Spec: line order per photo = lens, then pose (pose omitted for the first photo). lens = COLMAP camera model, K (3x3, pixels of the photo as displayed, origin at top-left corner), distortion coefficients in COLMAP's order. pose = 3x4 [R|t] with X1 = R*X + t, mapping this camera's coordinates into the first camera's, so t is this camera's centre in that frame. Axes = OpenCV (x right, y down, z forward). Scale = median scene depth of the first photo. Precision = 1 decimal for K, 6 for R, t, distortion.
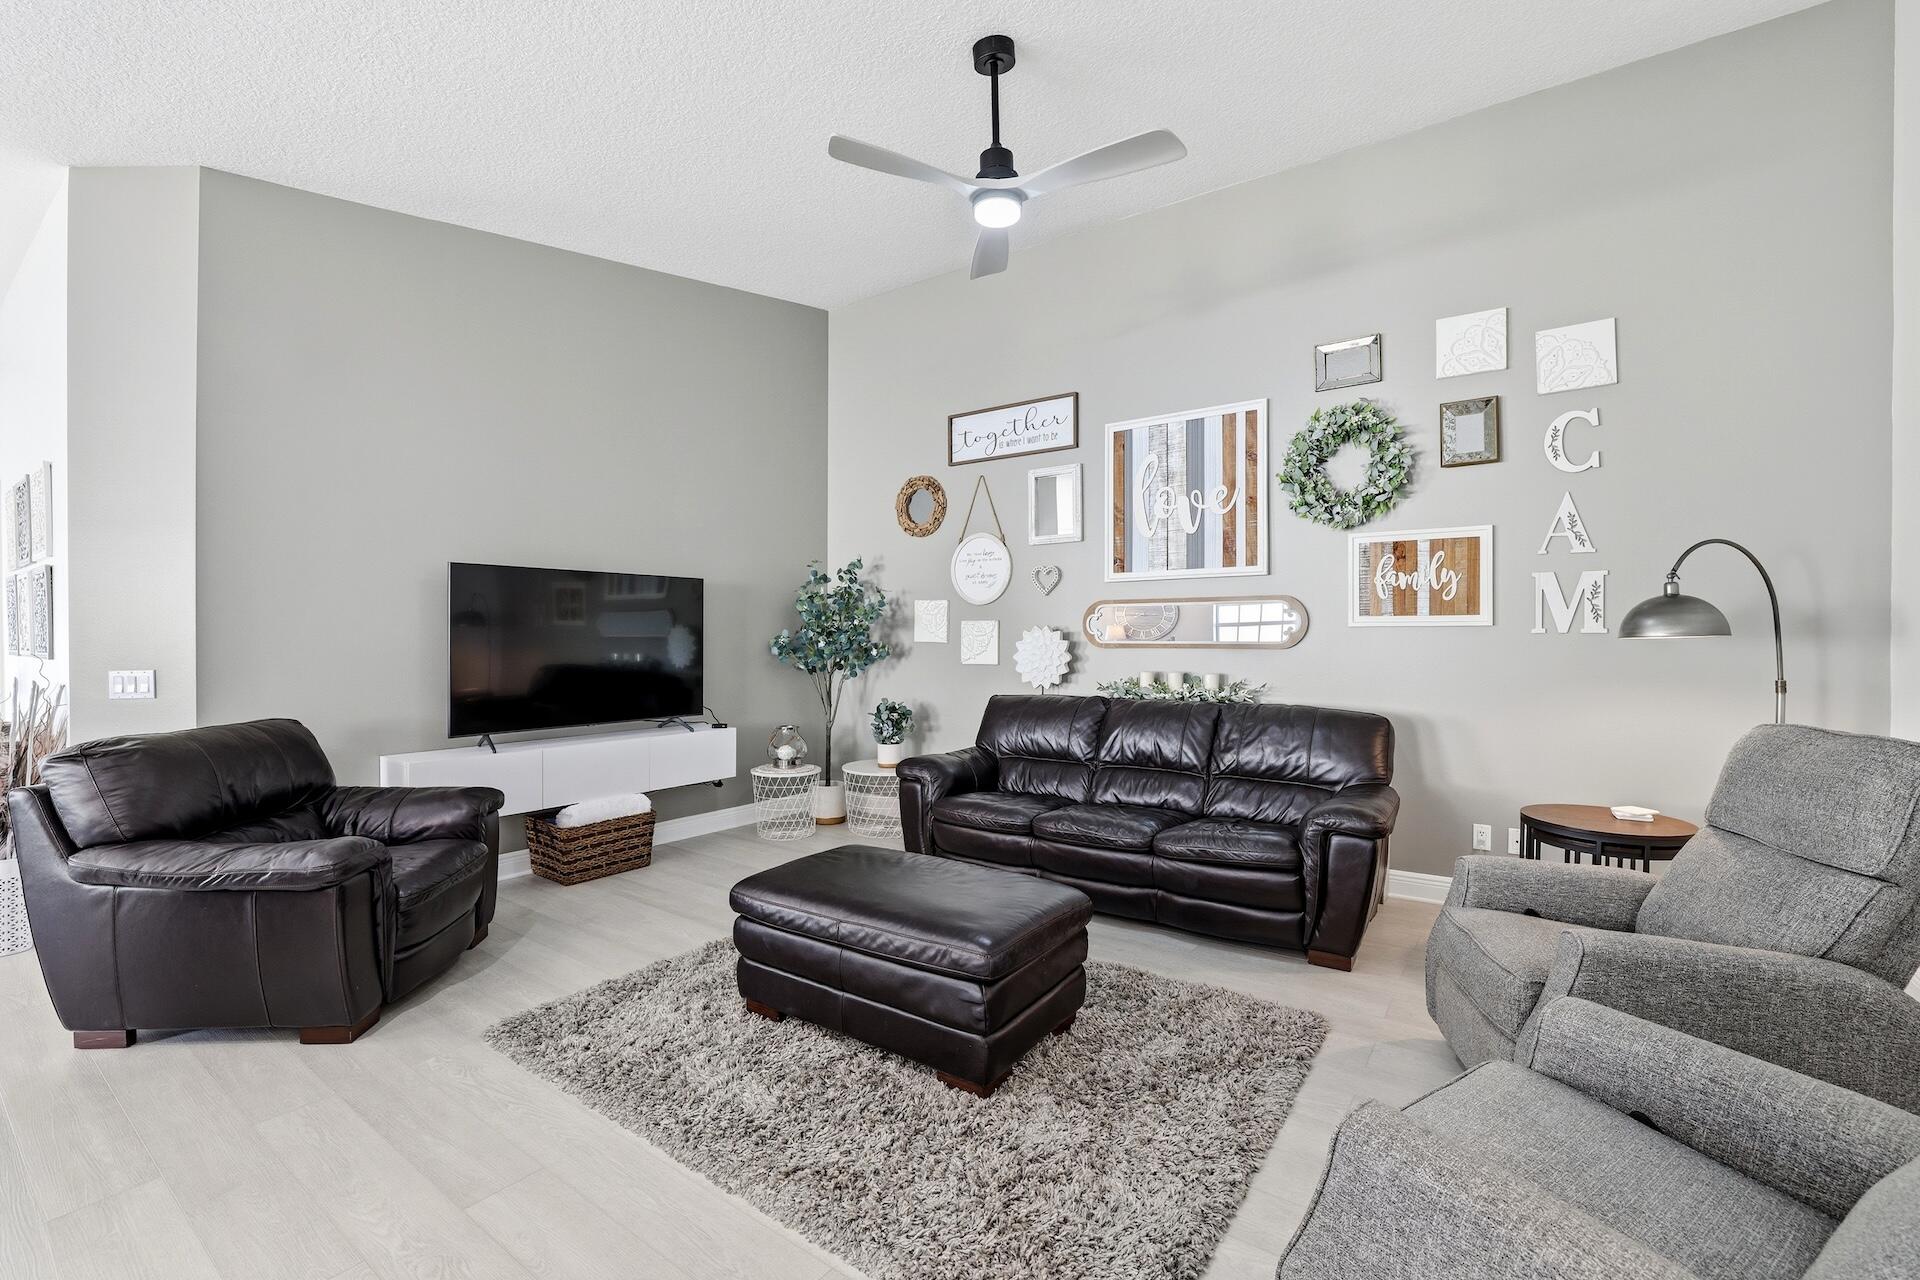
lens RADIAL K [[821.3, 0, 954.8], [0, 821.3, 650.2], [0, 0, 1]] dist [-0.037831, 0.006530]
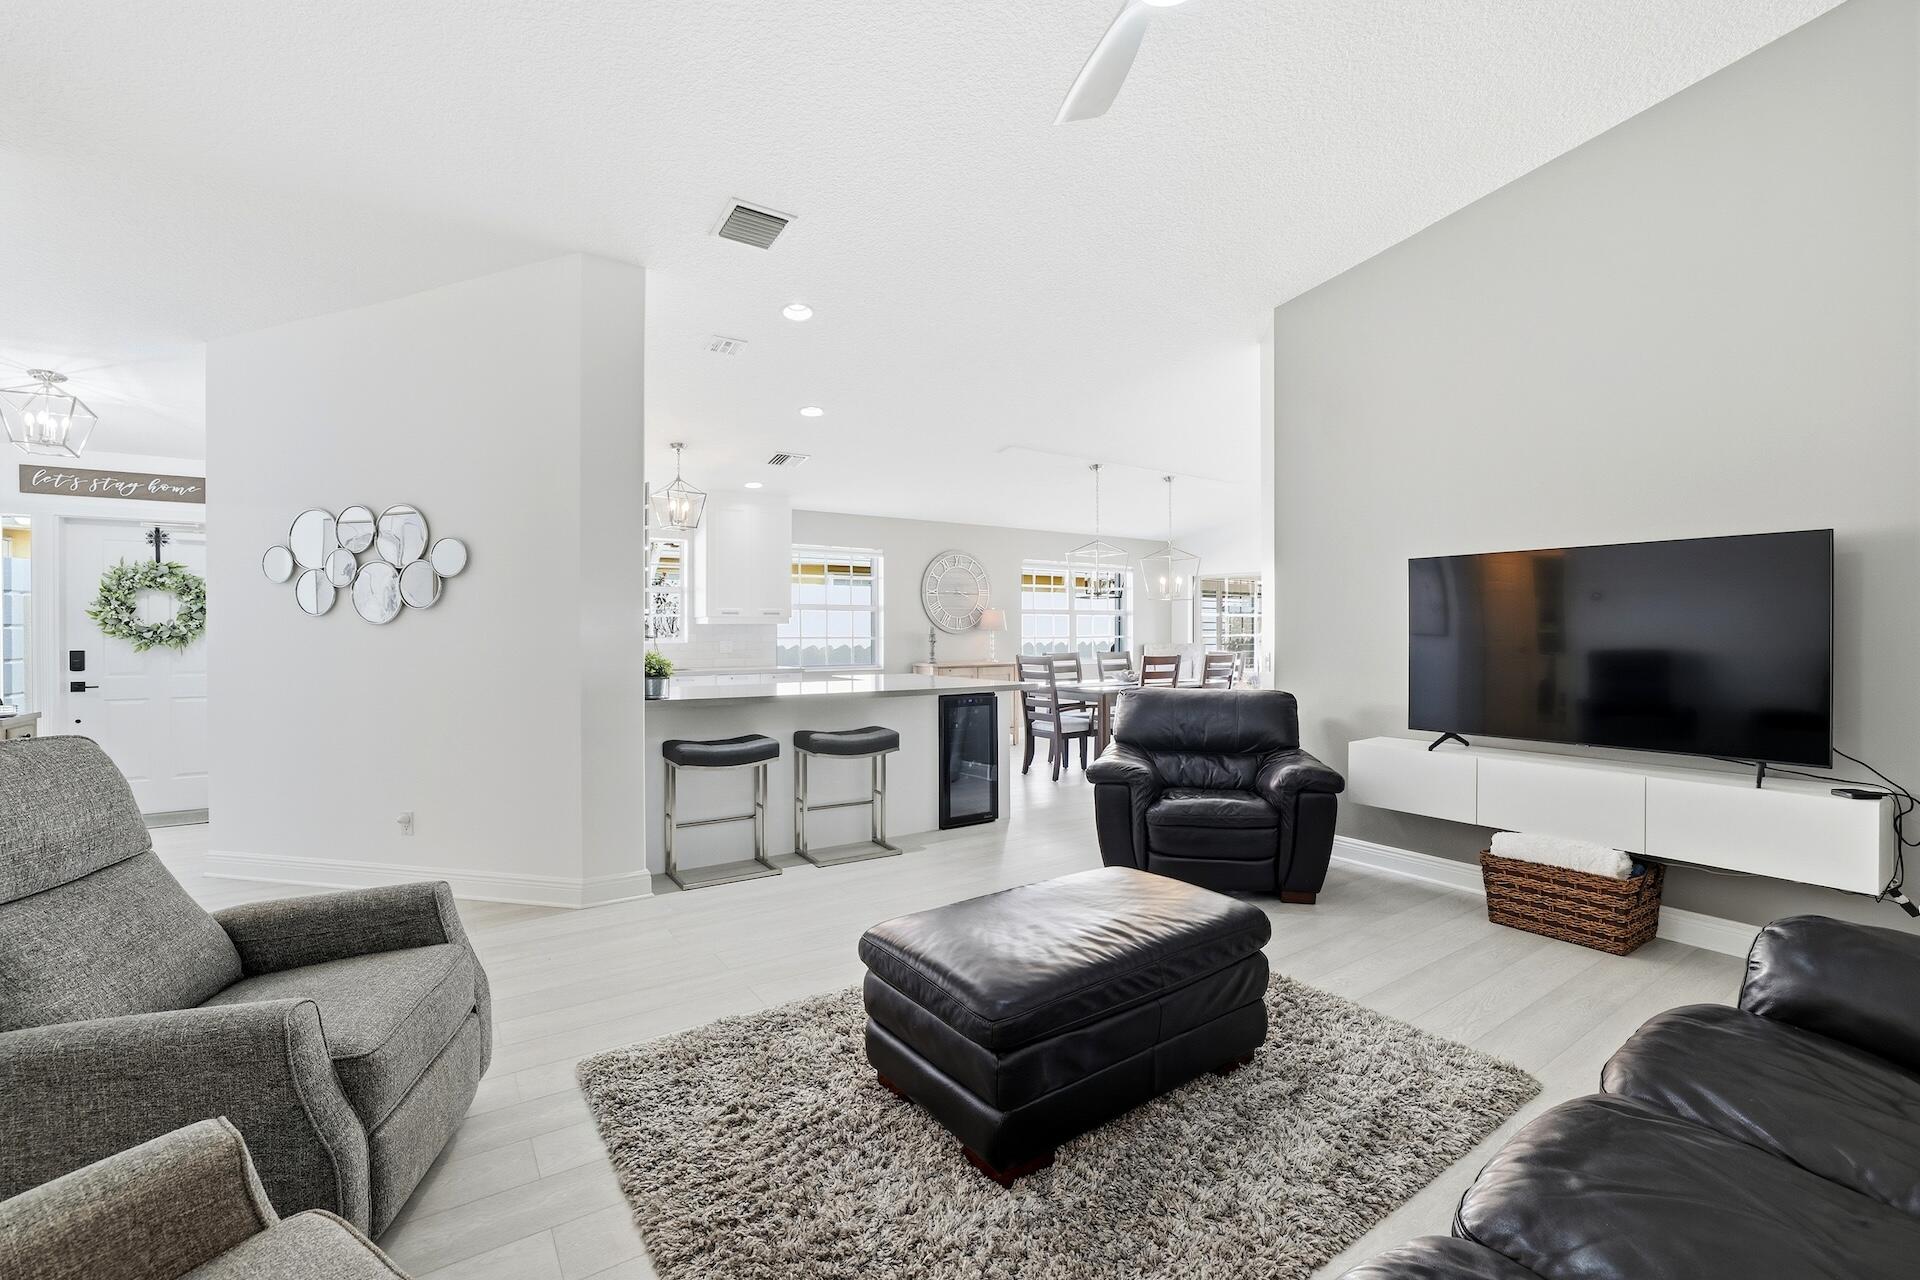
lens RADIAL K [[821.3, 0, 961.4], [0, 821.3, 638.0], [0, 0, 1]] dist [-0.037831, 0.006530]
pose [[-0.323265, 0.004366, -0.946298, 0.361558], [-0.021569, 0.999696, 0.011981, -0.006197], [0.946063, 0.024284, -0.323072, 0.522423]]
